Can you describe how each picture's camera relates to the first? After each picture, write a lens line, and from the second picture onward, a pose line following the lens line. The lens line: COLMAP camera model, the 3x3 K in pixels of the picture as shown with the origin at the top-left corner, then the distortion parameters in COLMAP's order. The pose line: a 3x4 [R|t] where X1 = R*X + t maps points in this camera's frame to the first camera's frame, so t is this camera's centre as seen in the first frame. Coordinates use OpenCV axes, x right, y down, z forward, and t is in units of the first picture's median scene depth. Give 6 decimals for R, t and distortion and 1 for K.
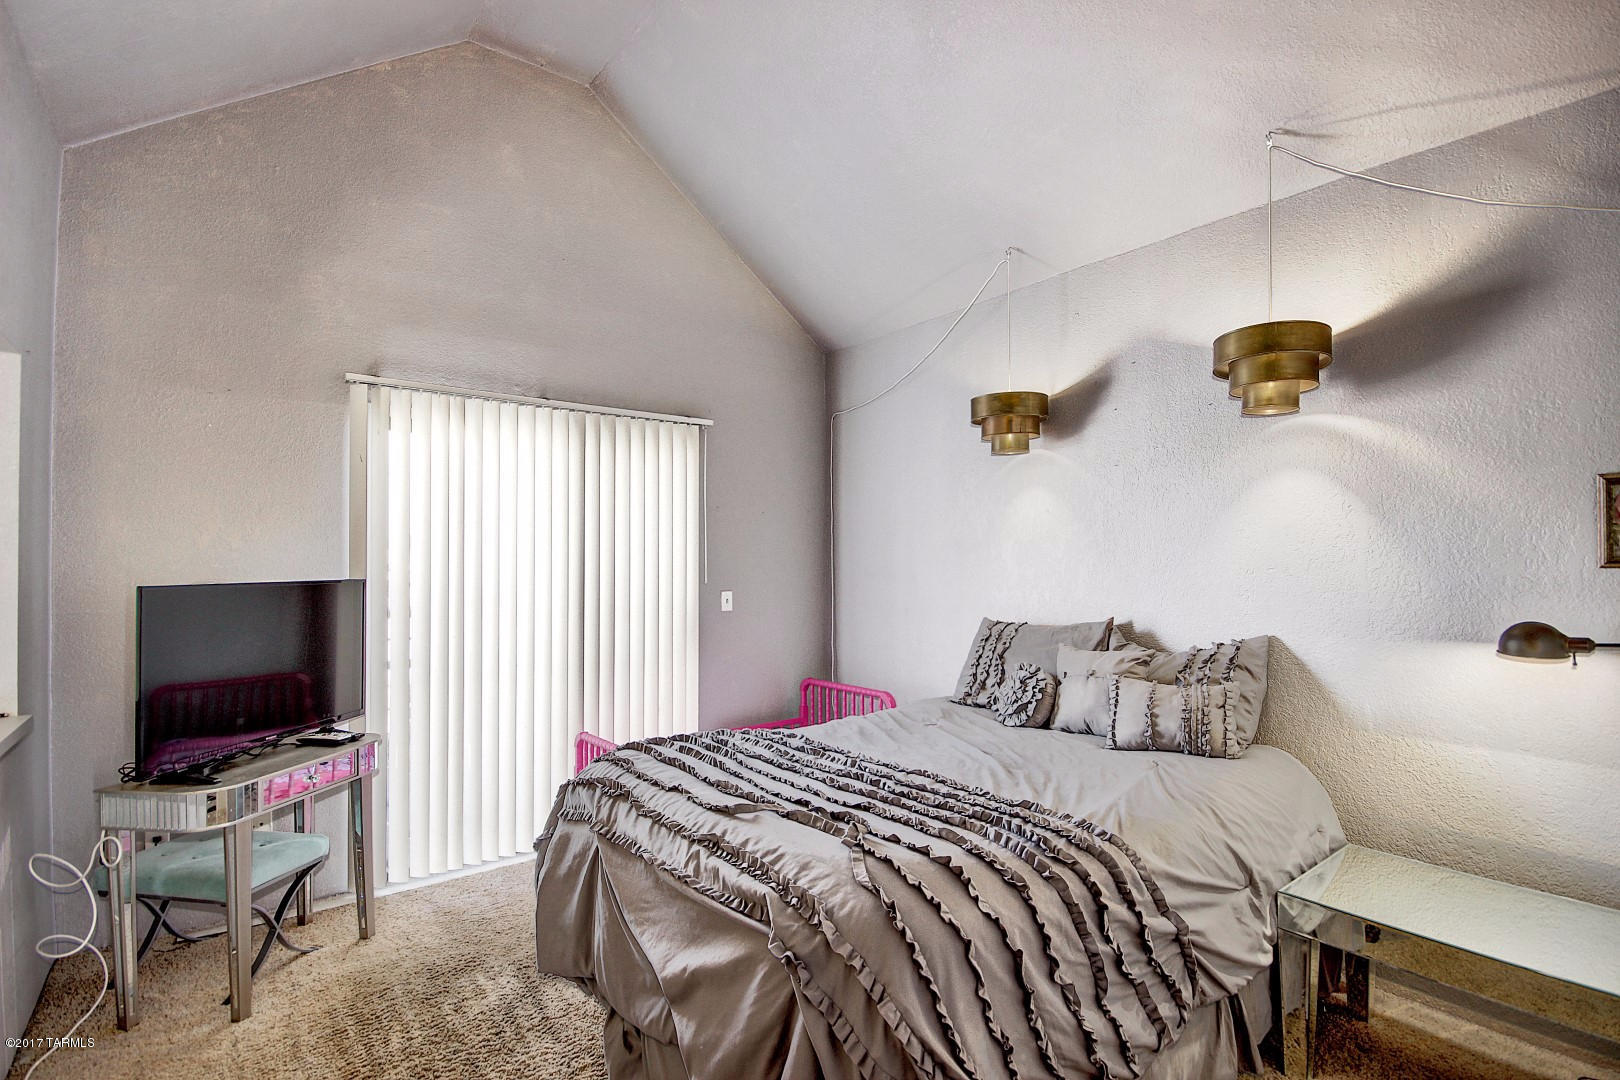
lens RADIAL K [[769.8, 0, 814.1], [0, 769.8, 543.9], [0, 0, 1]] dist [0.002008, -0.011202]
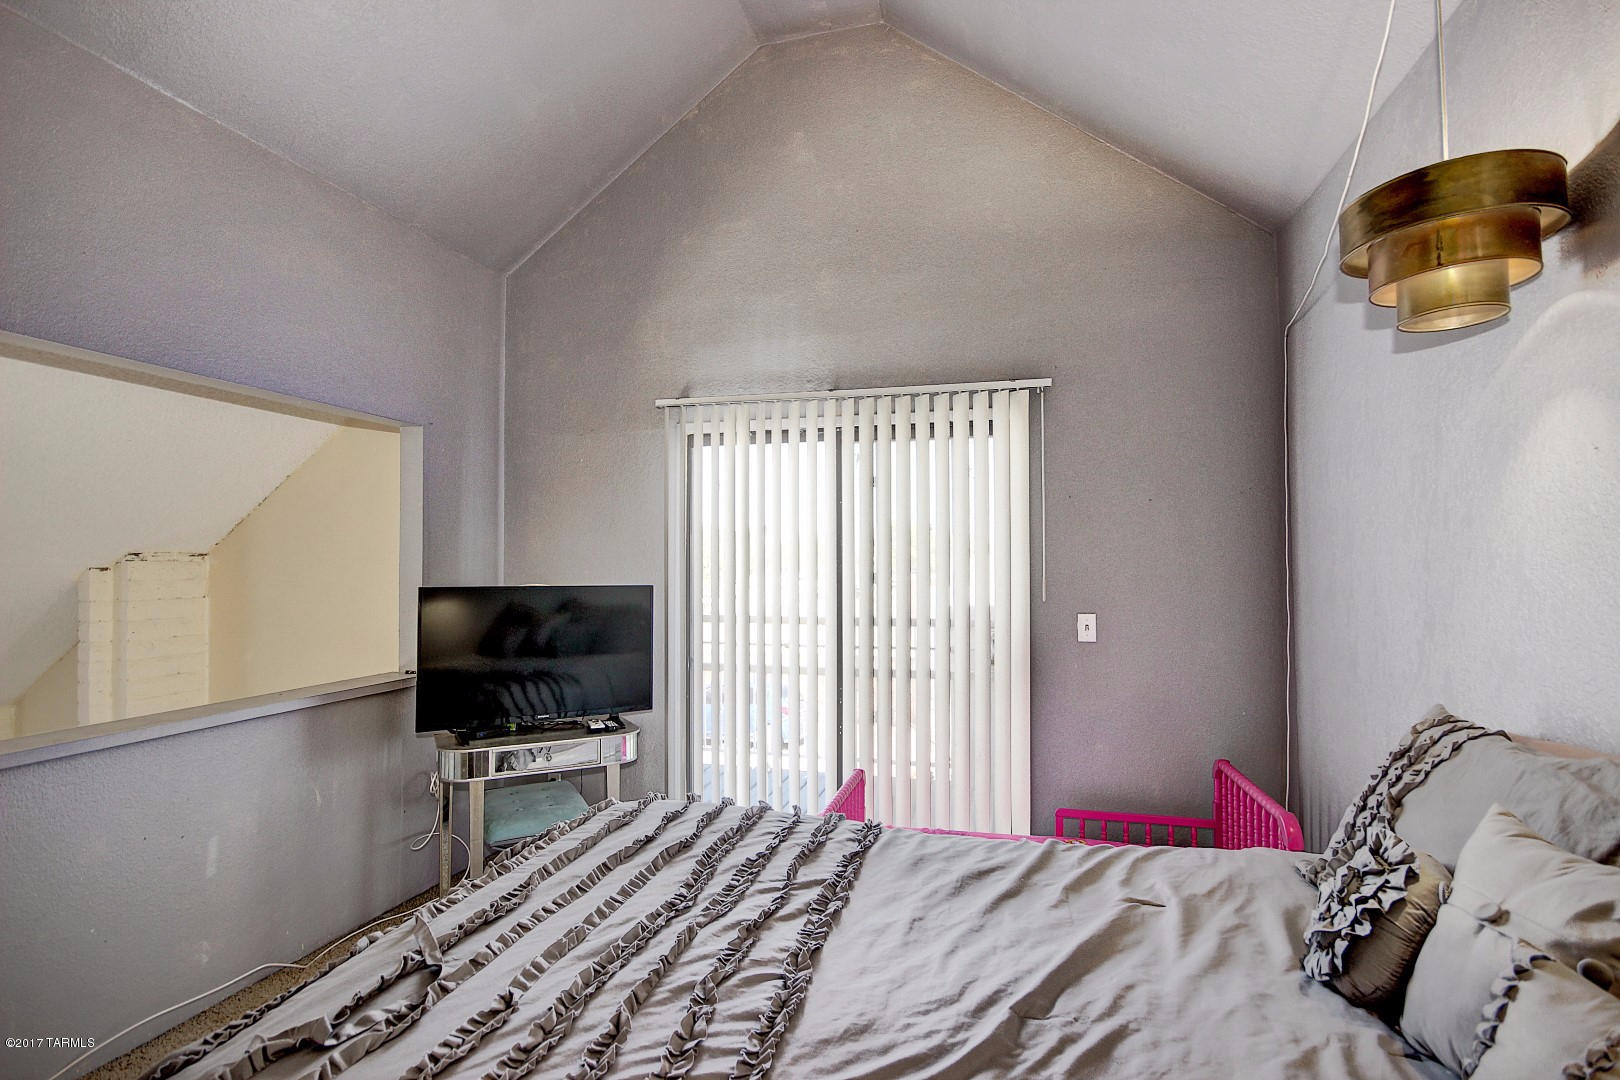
lens RADIAL K [[769.8, 0, 814.1], [0, 769.8, 543.9], [0, 0, 1]] dist [0.002008, -0.011202]
pose [[0.590755, -0.016894, -0.806674, 0.396297], [0.015040, 0.999838, -0.009926, 0.000390], [0.806710, -0.006269, 0.590914, 0.478786]]
